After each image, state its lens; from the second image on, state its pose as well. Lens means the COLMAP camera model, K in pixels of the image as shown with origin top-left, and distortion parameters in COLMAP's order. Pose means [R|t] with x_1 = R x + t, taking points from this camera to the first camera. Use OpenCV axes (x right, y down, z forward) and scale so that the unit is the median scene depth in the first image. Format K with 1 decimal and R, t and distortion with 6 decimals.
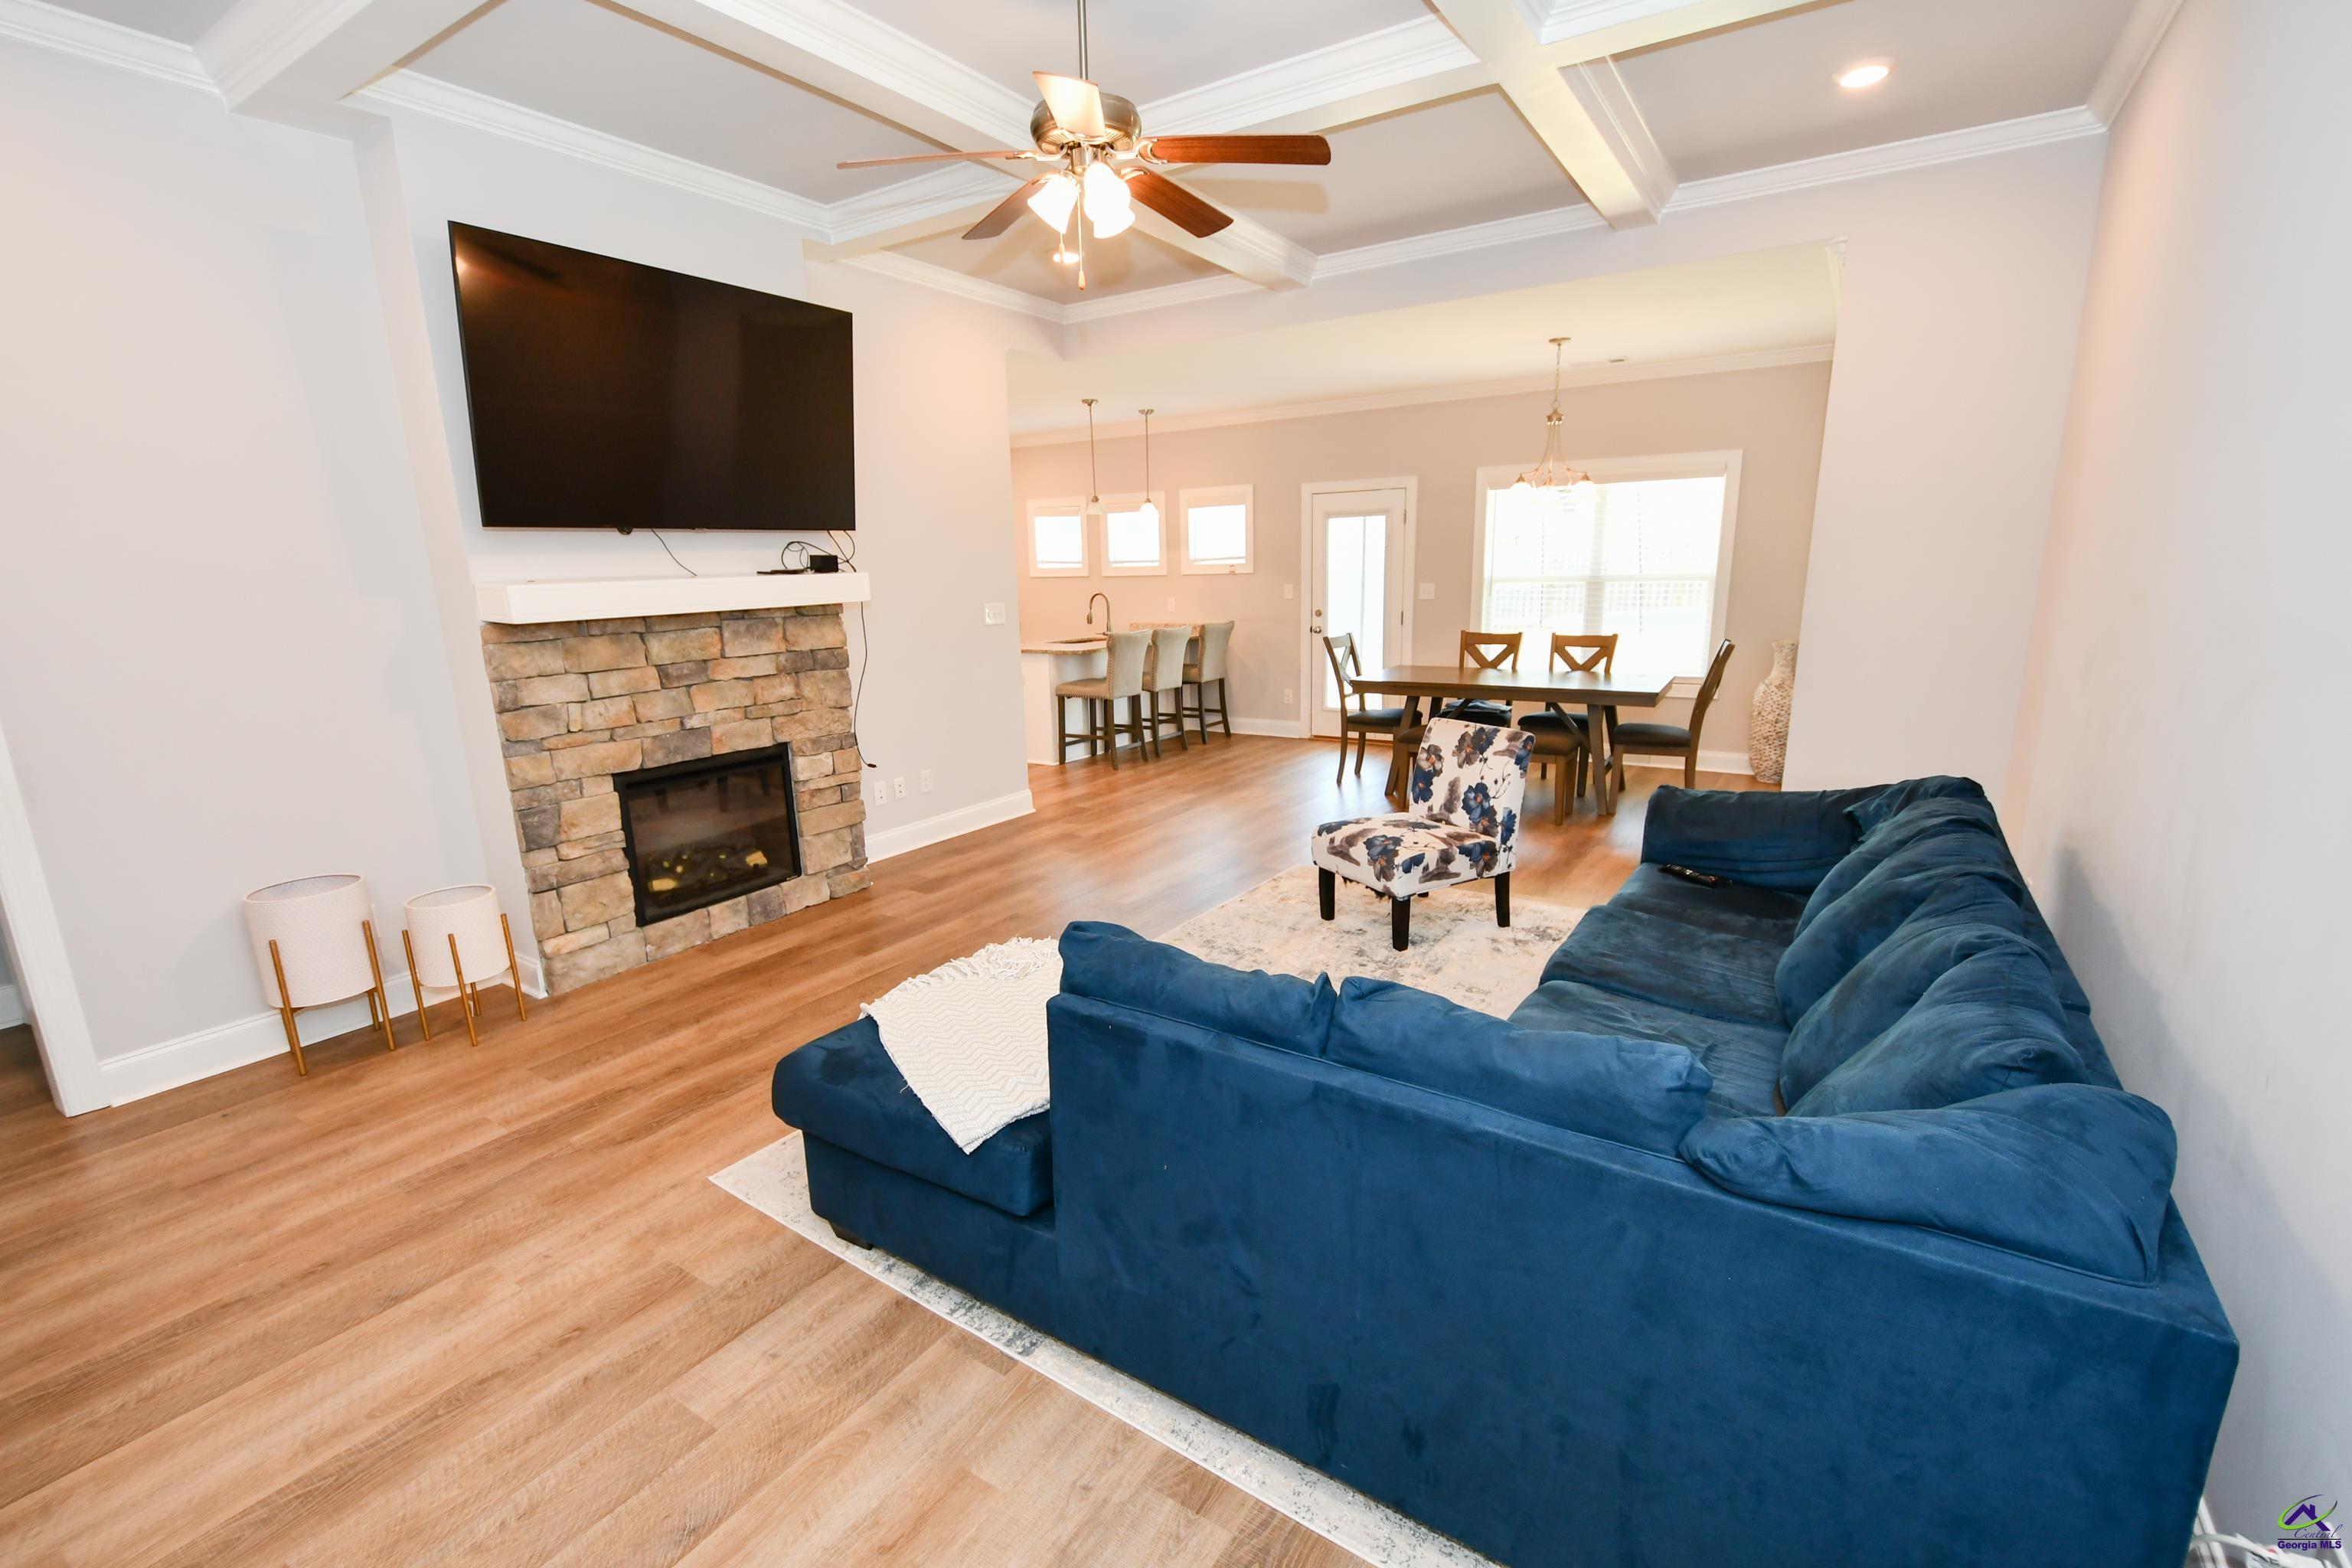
lens RADIAL K [[1032.0, 0, 1160.6], [0, 1032.0, 806.6], [0, 0, 1]] dist [0.006206, -0.007802]
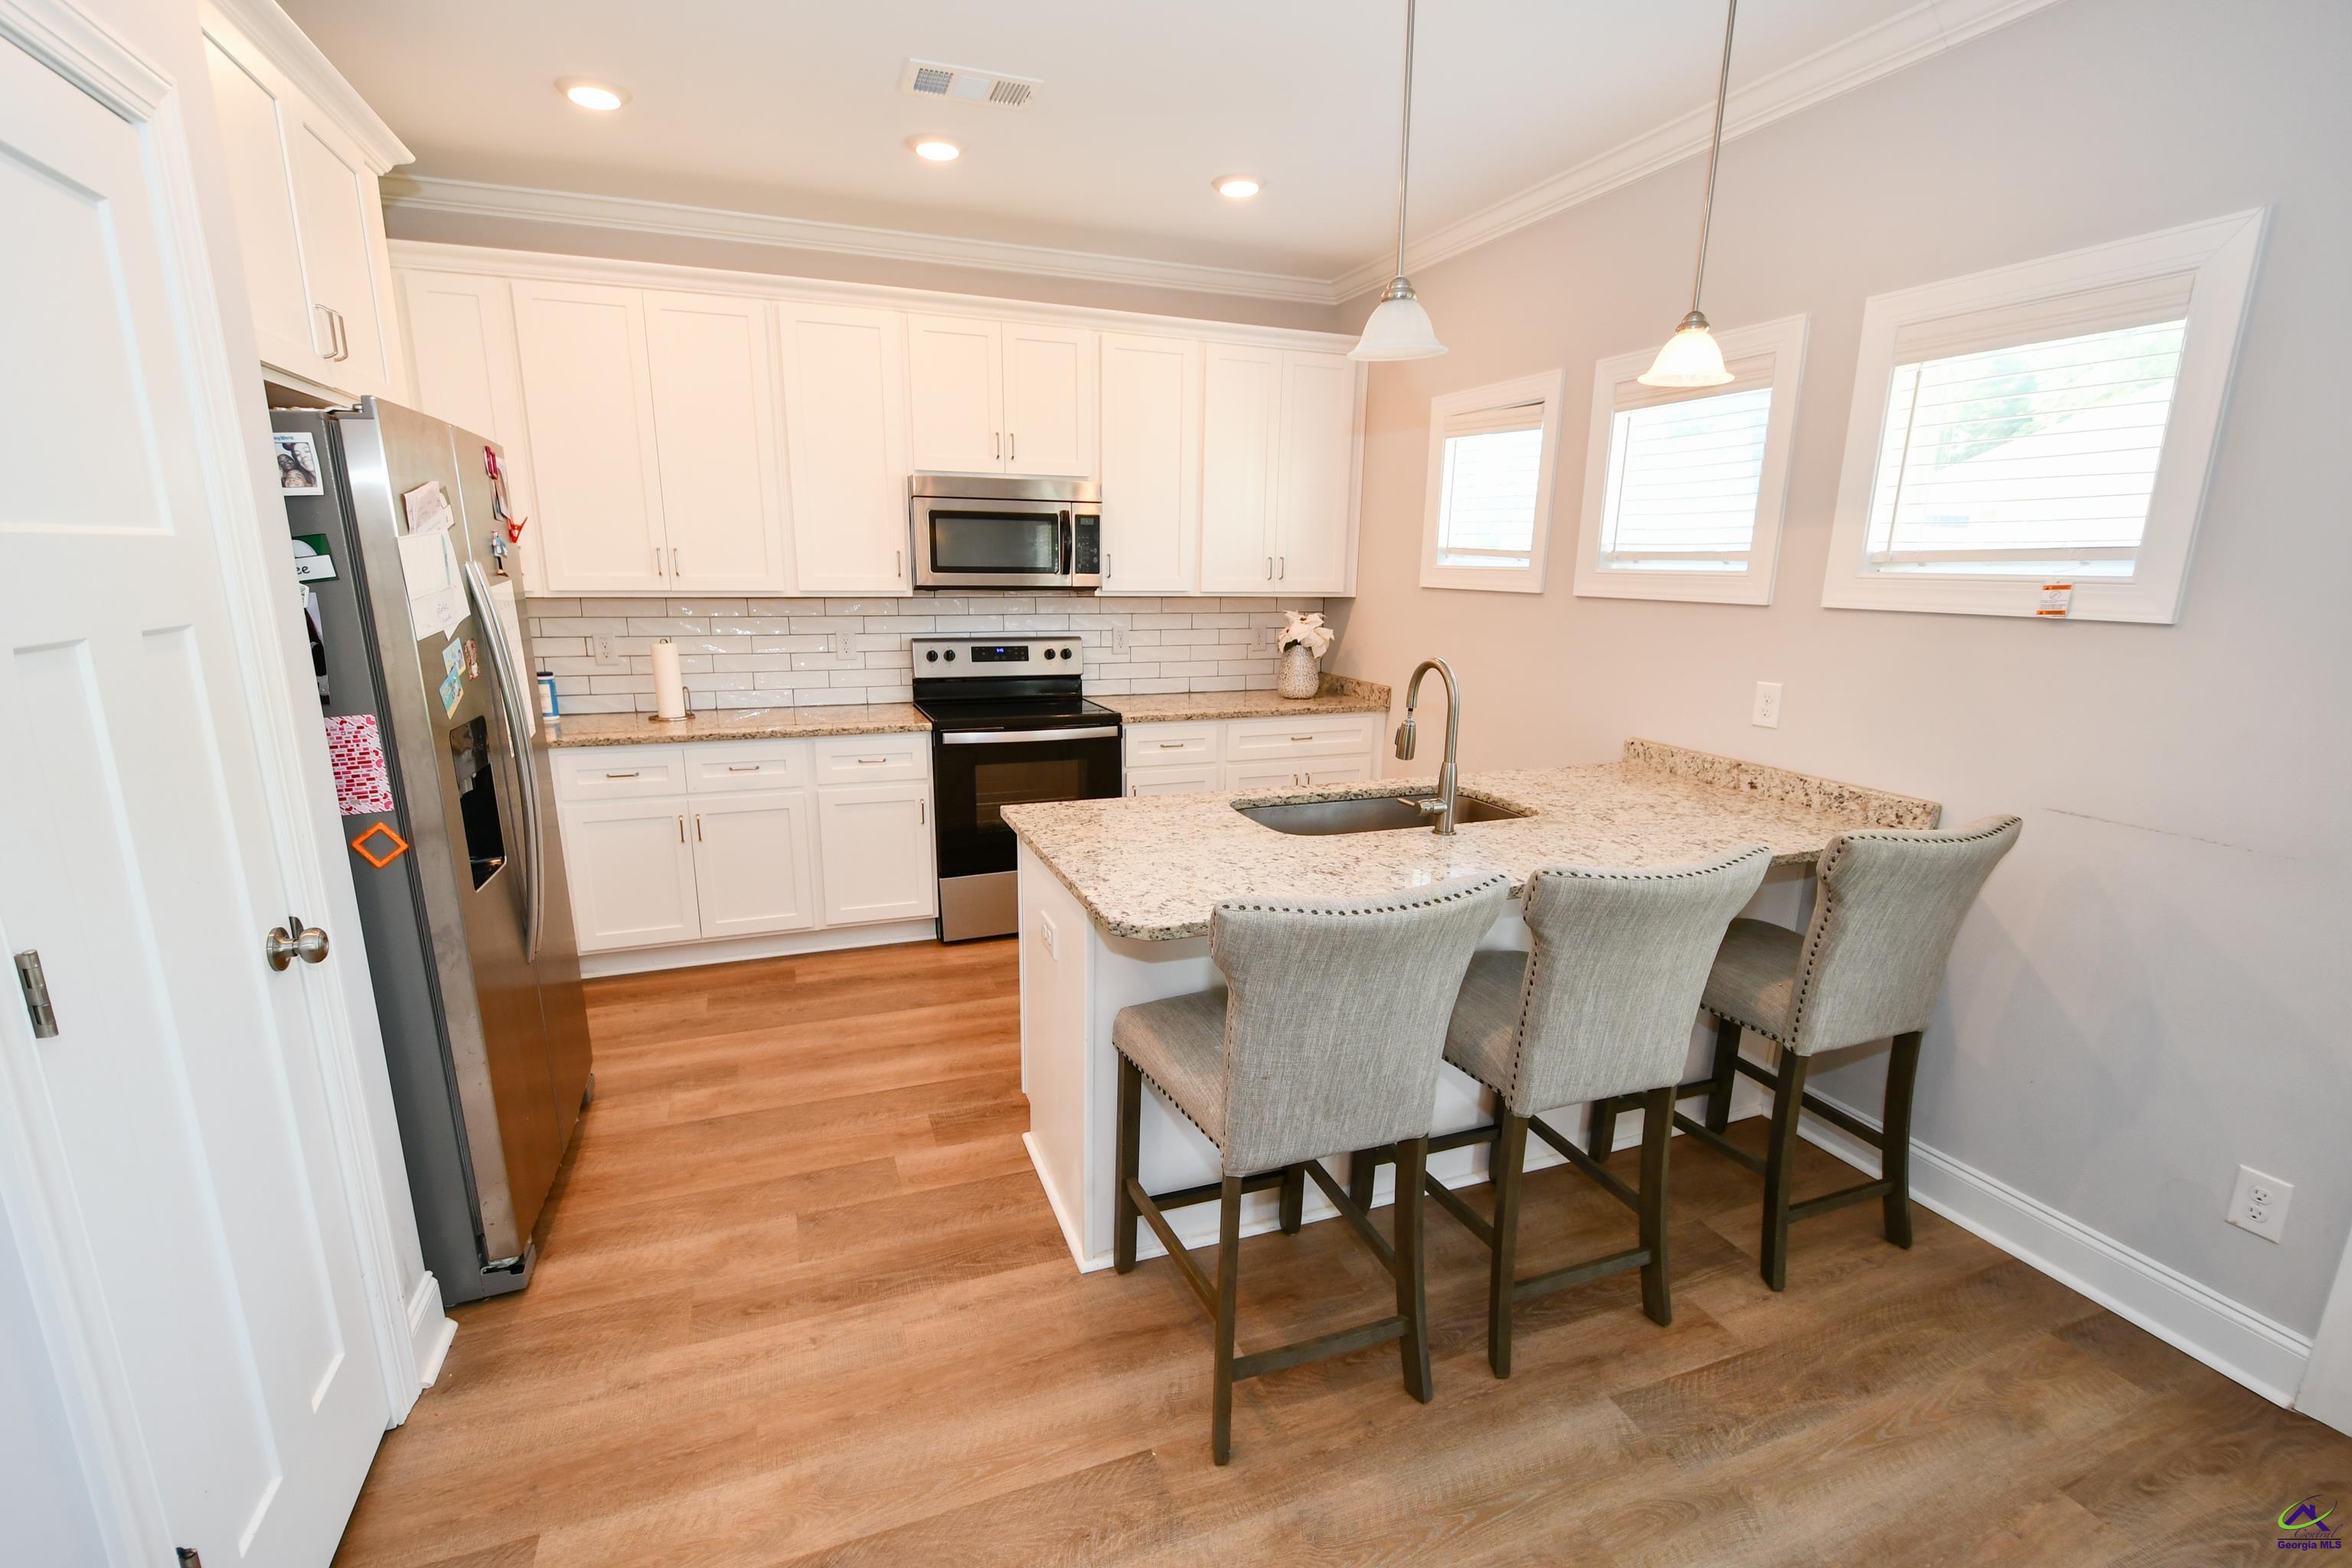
lens RADIAL K [[1032.0, 0, 1160.6], [0, 1032.0, 806.6], [0, 0, 1]] dist [0.006206, -0.007802]
pose [[0.810990, 0.167912, -0.560448, 0.093352], [-0.161792, 0.984940, 0.060972, -0.354255], [0.562245, 0.041228, 0.825942, 1.486242]]
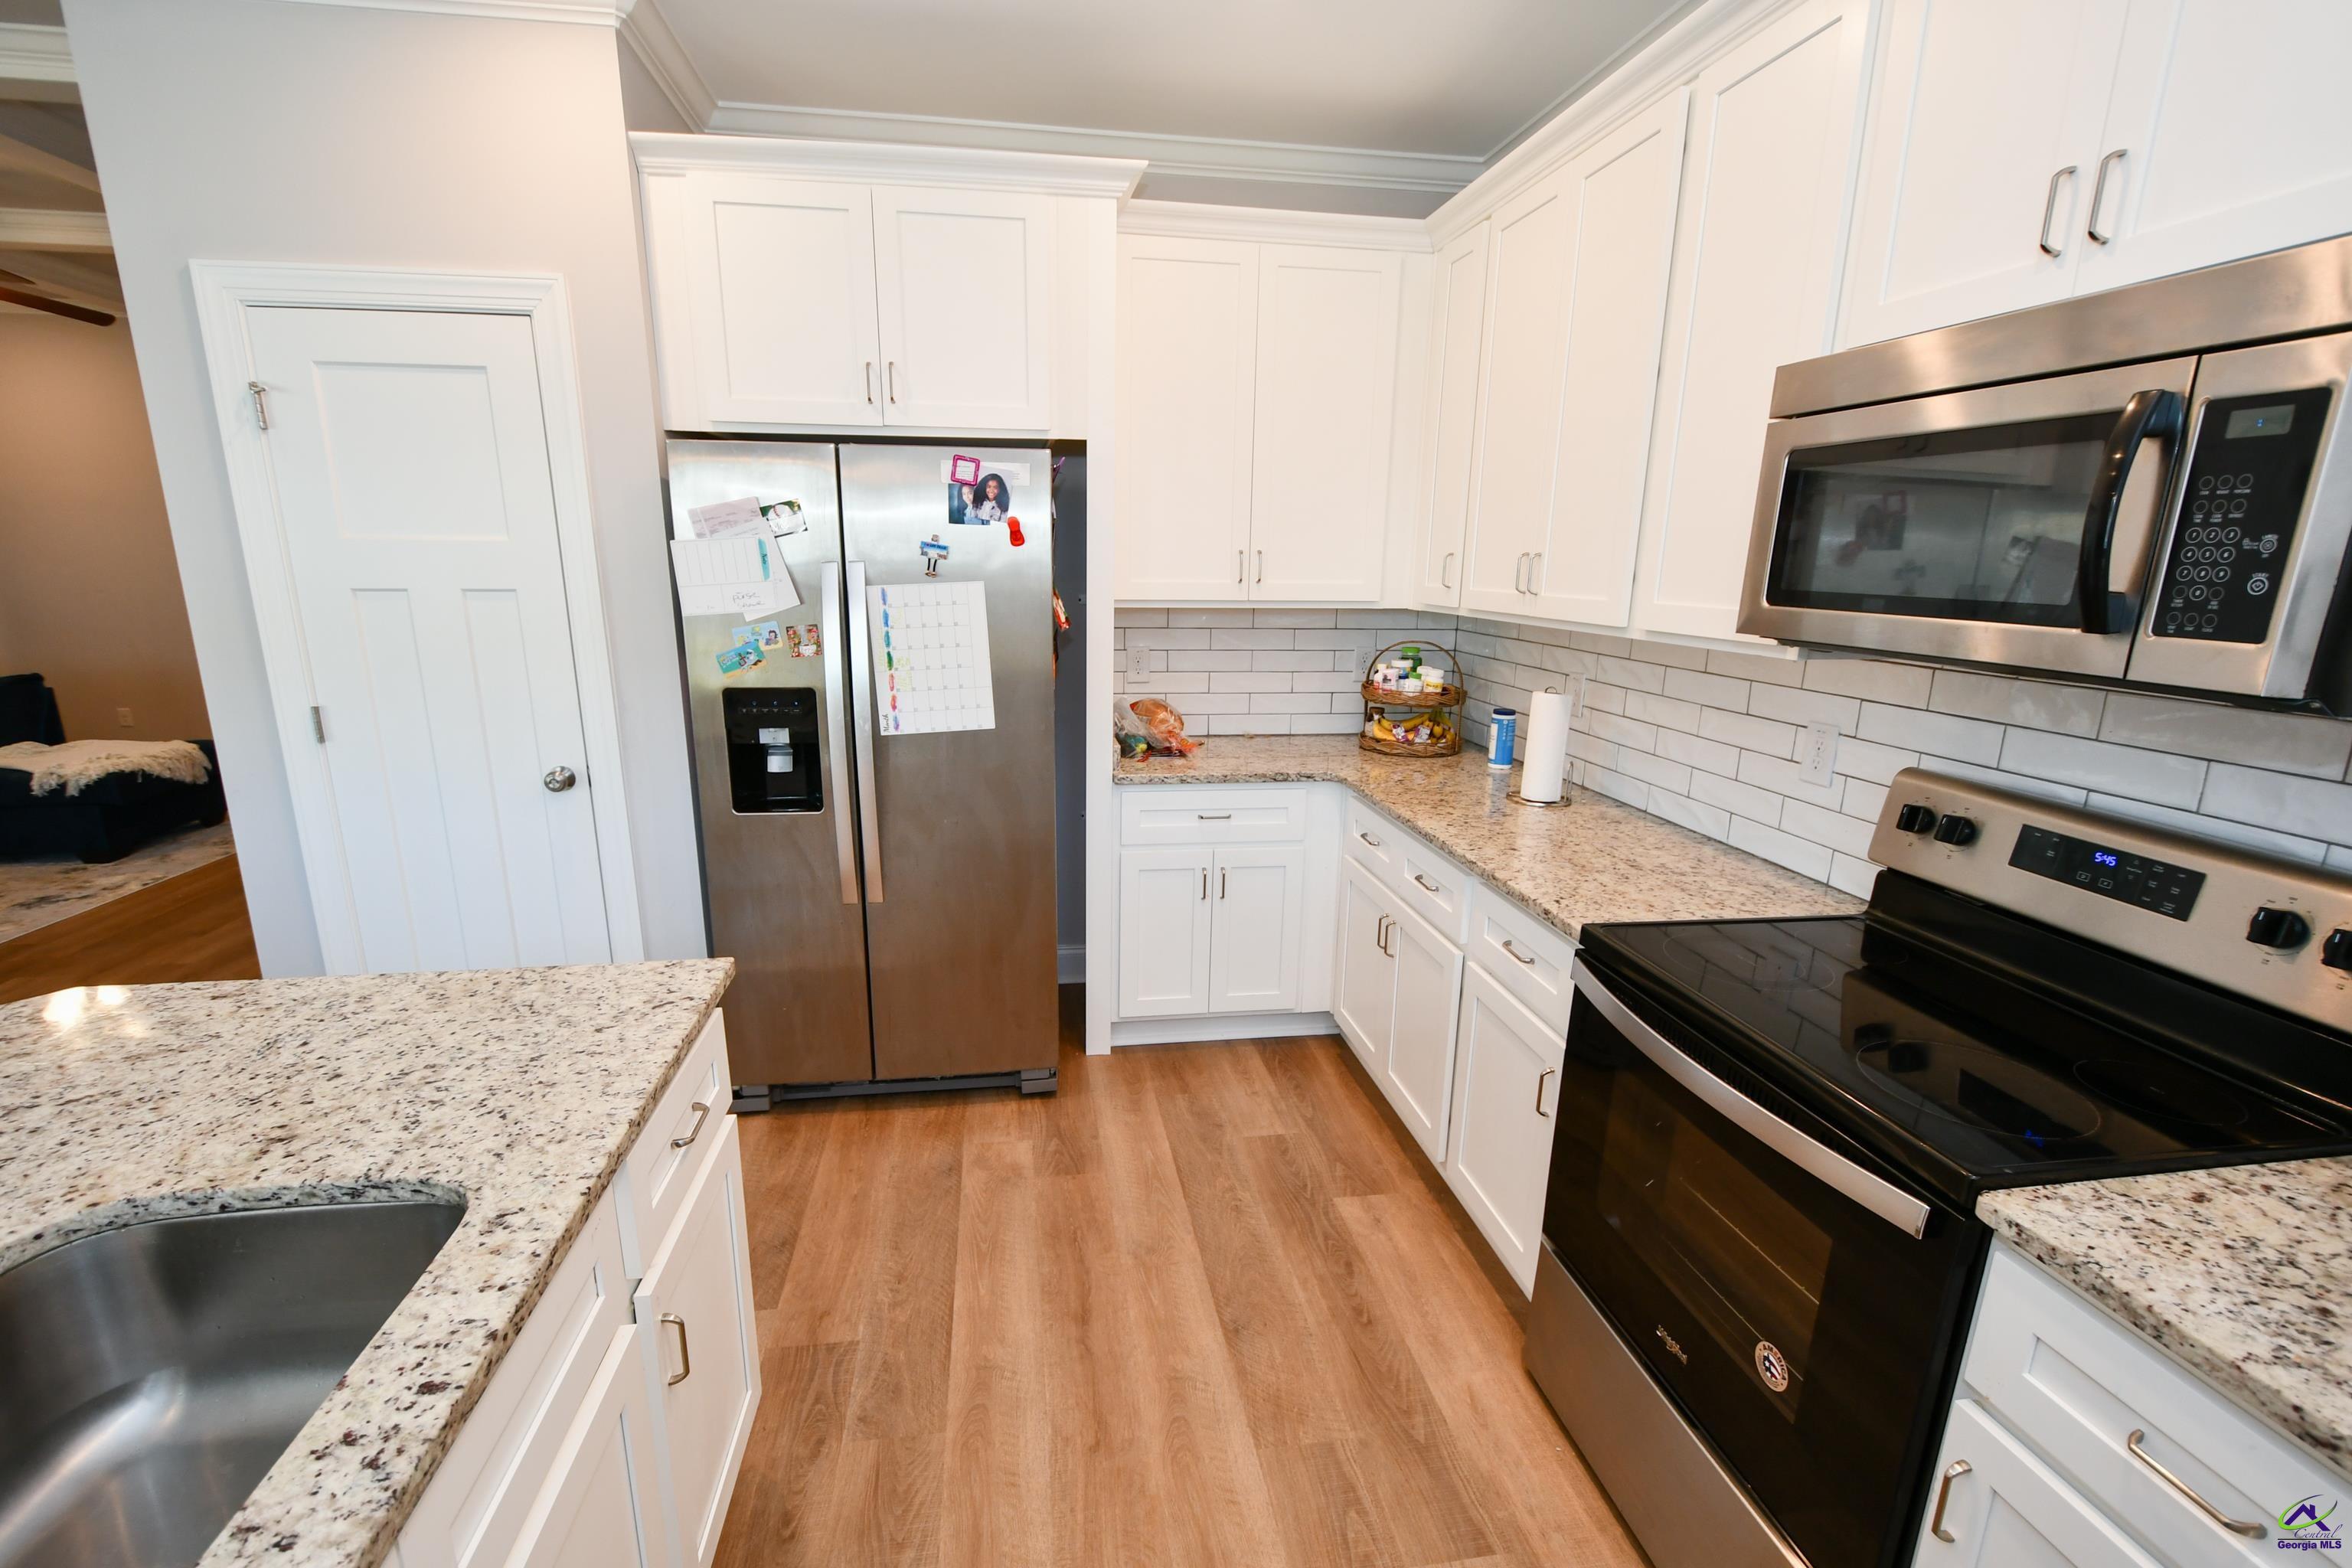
lens RADIAL K [[1032.0, 0, 1160.6], [0, 1032.0, 806.6], [0, 0, 1]] dist [0.006206, -0.007802]
pose [[-0.738027, 0.175500, -0.651549, -0.213884], [-0.147571, 0.900231, 0.409643, -0.533597], [0.658437, 0.398478, -0.638495, 2.280361]]
